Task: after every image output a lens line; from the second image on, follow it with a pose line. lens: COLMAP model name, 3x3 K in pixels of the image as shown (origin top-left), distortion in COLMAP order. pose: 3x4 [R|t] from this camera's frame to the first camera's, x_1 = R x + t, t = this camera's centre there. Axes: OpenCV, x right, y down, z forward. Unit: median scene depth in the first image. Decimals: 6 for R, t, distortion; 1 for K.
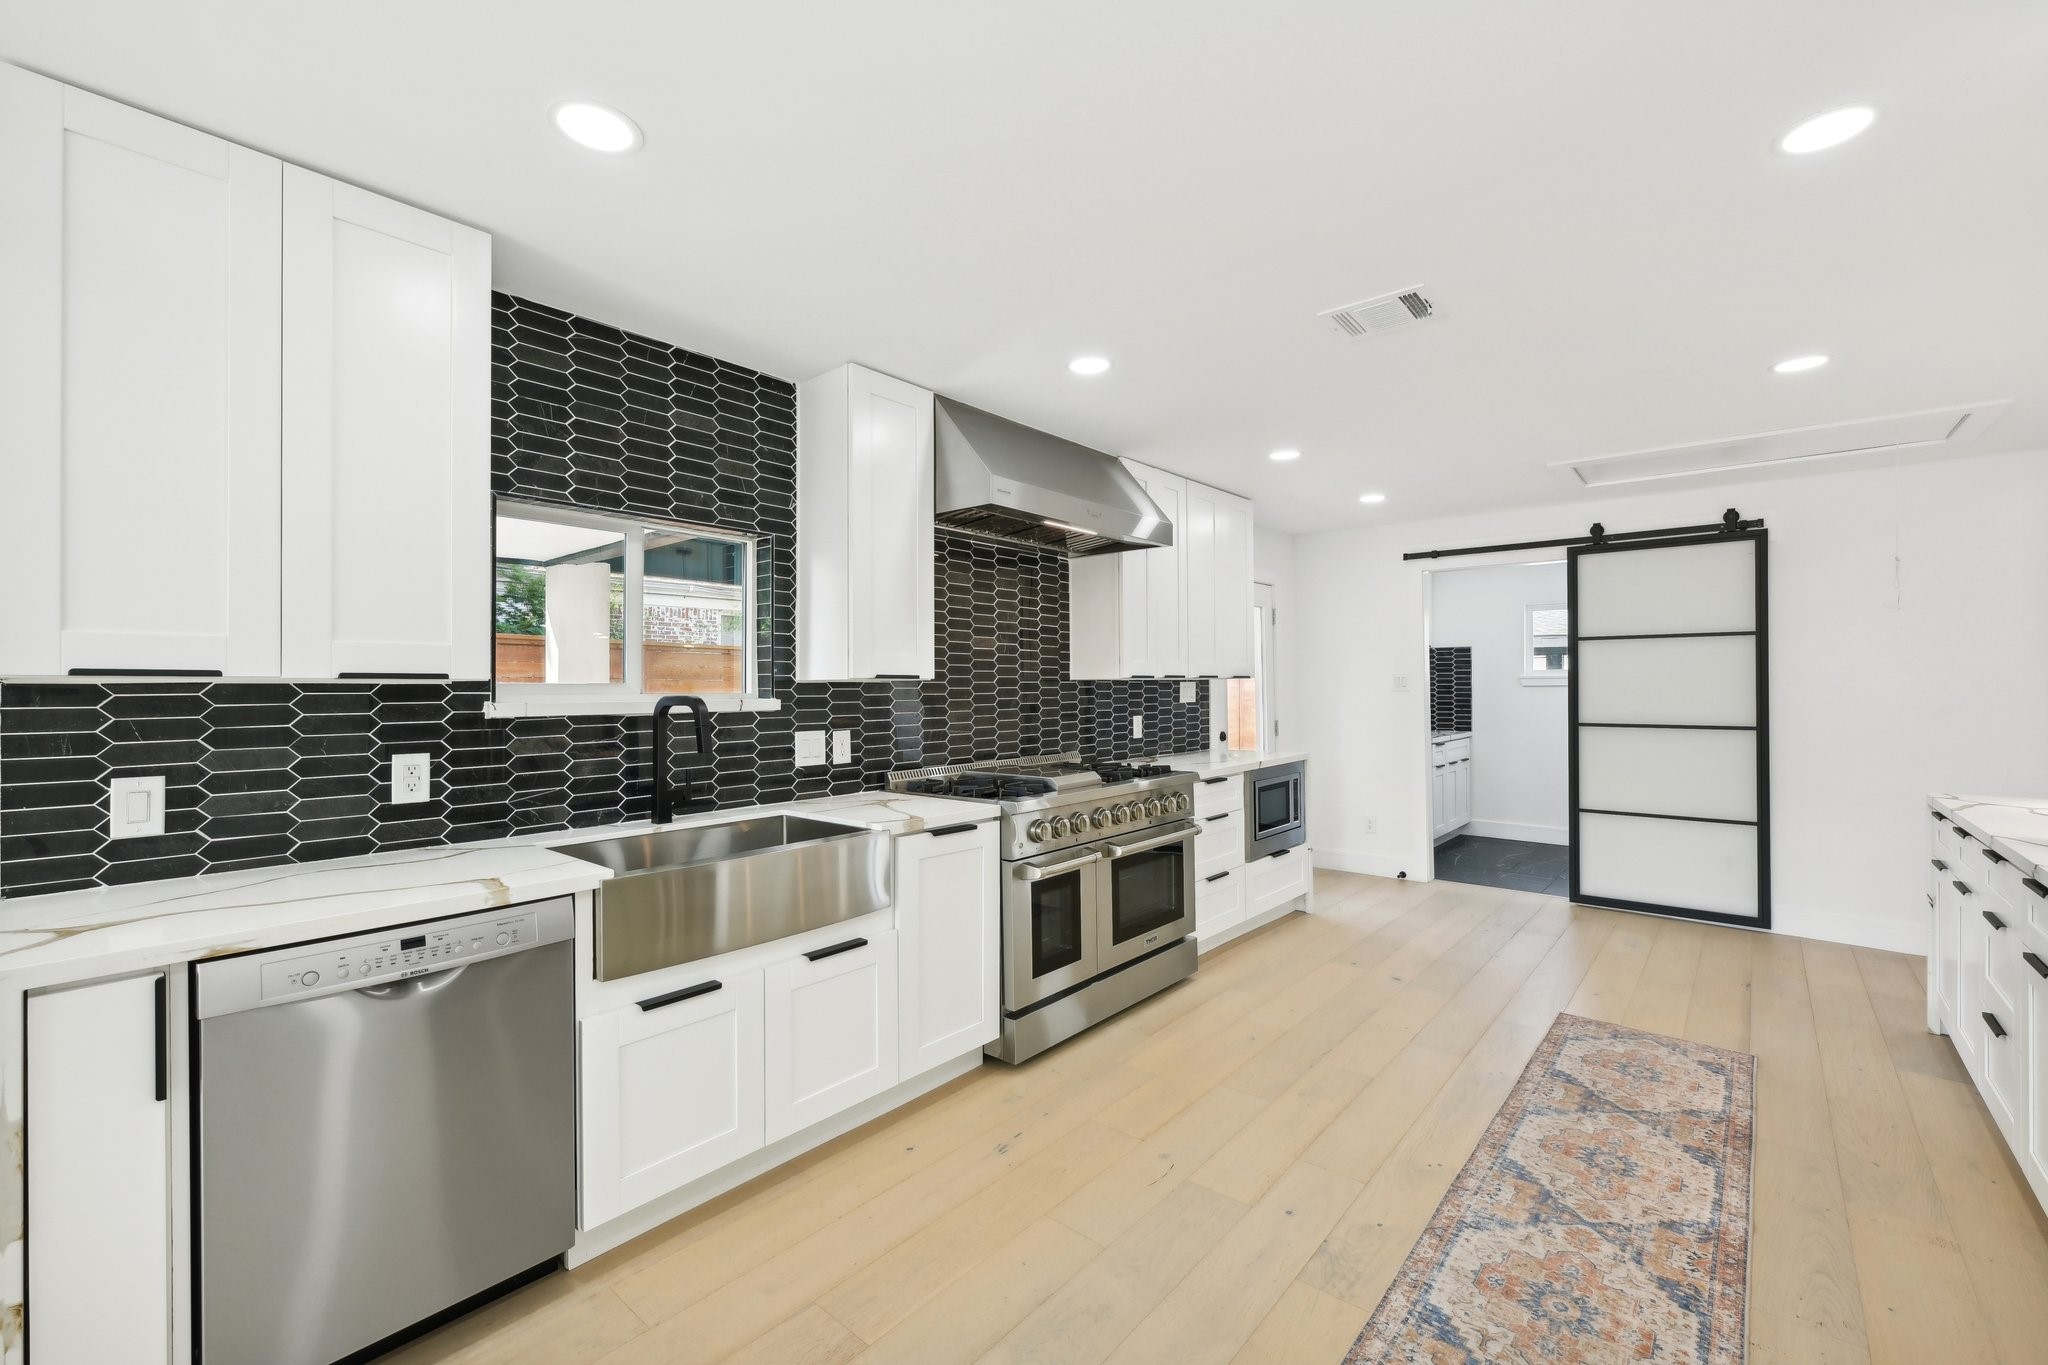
lens RADIAL K [[852.6, 0, 1029.8], [0, 852.6, 682.8], [0, 0, 1]] dist [-0.001850, -0.000801]
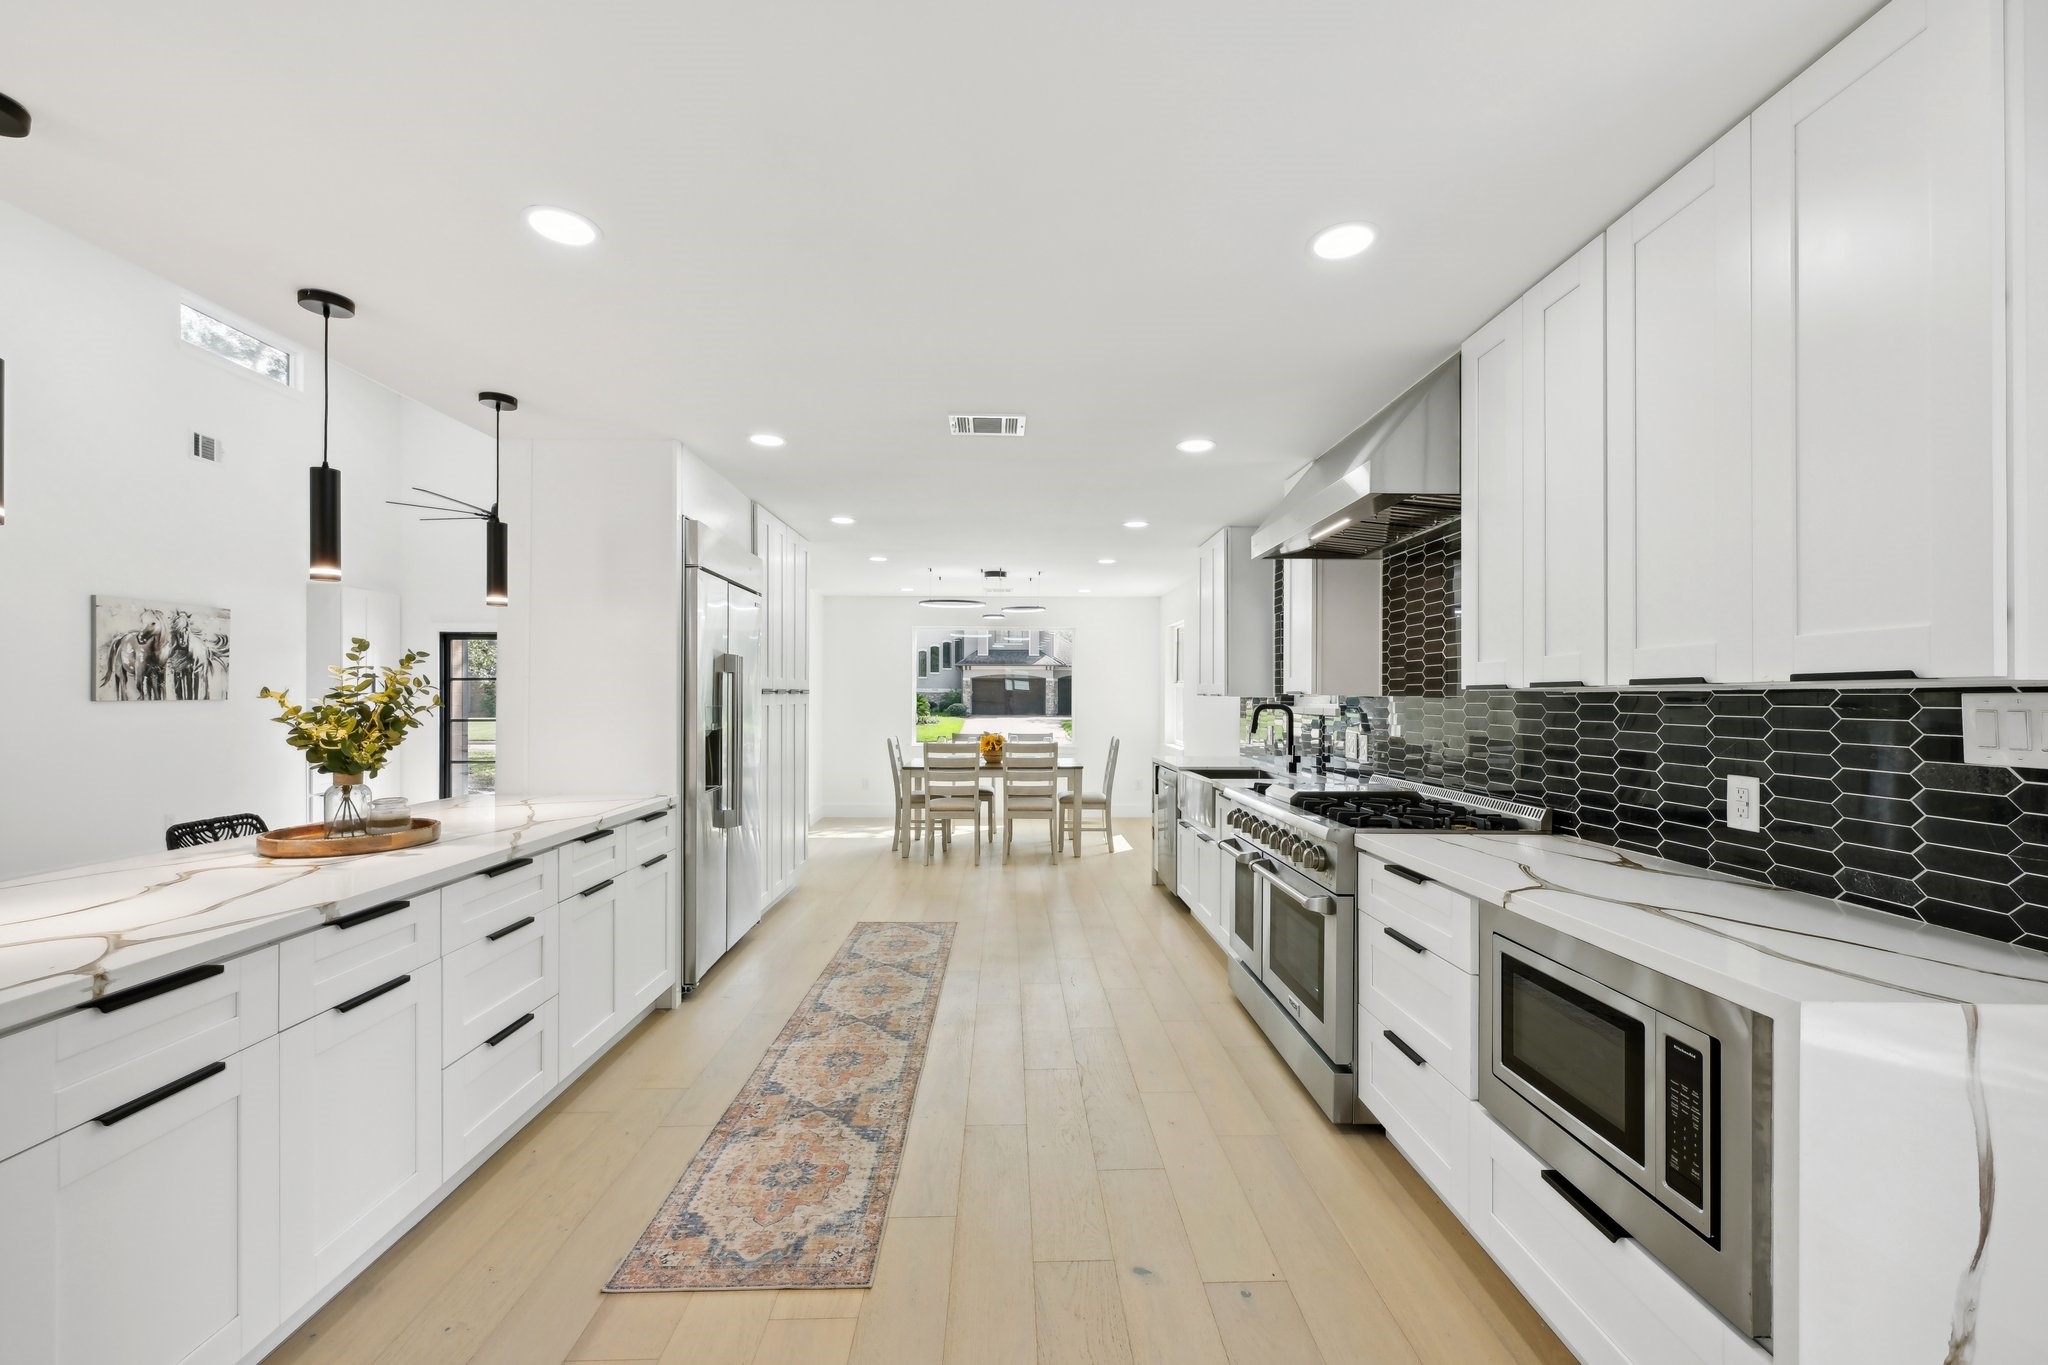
lens RADIAL K [[823.2, 0, 1030.6], [0, 823.2, 691.1], [0, 0, 1]] dist [0.001149, 0.000087]
pose [[-0.741103, -0.000876, -0.671391, 0.921175], [0.005647, 0.999956, -0.007538, -0.002597], [0.671368, -0.009378, -0.741065, 1.497810]]
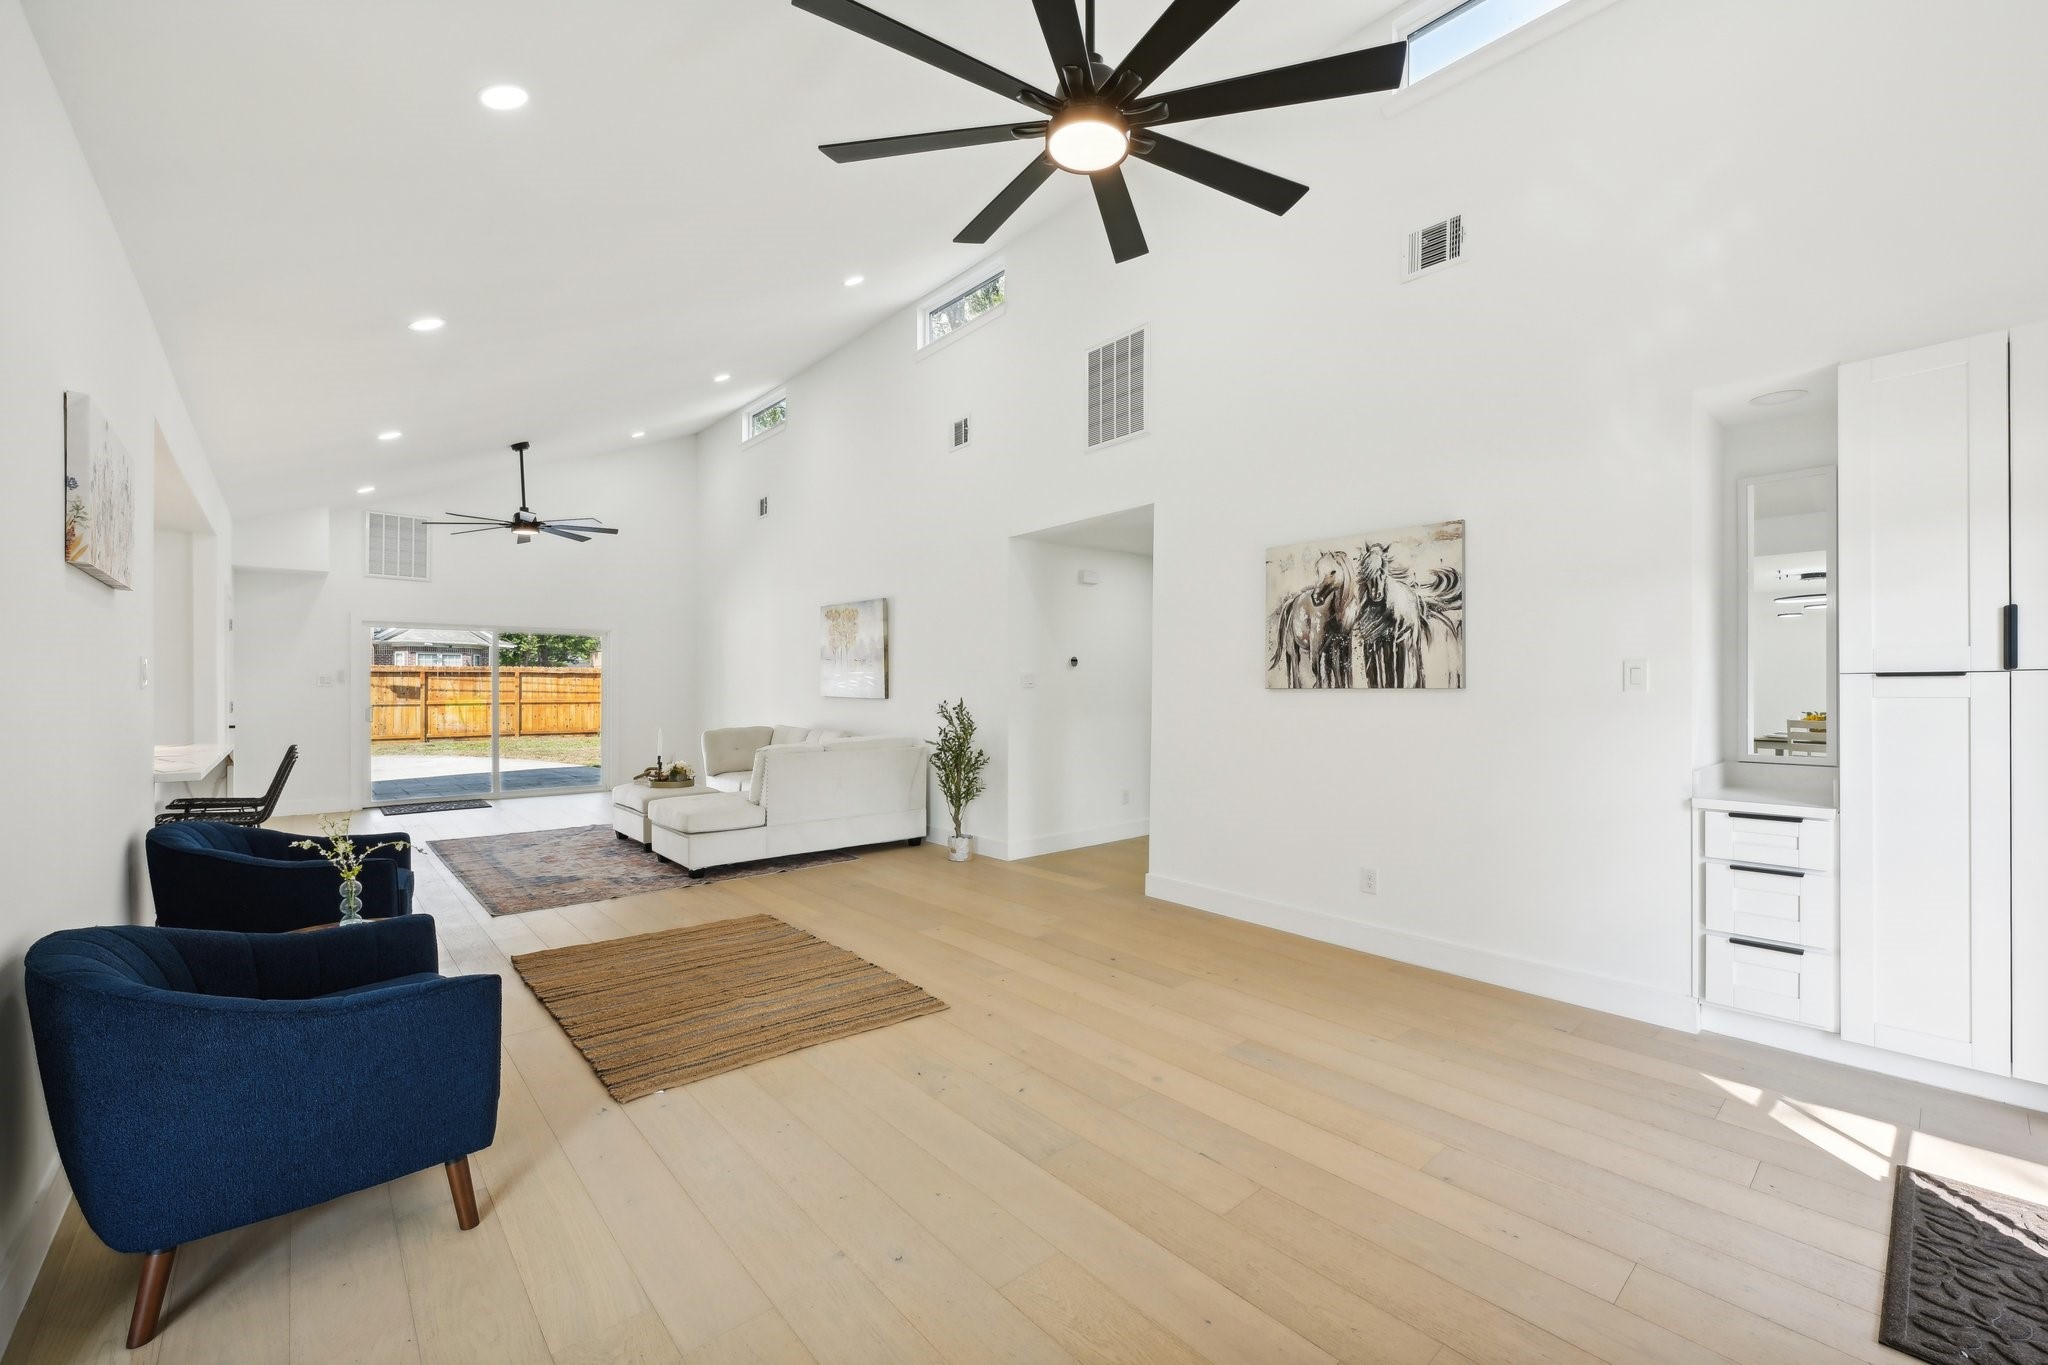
lens RADIAL K [[821.1, 0, 1024.0], [0, 821.1, 682.5], [0, 0, 1]] dist [-0.001011, 0.000124]
pose [[0.132921, 0.006853, 0.991103, -0.147886], [-0.008058, 0.999951, -0.005833, -0.004695], [-0.991094, -0.007211, 0.132970, -0.943300]]
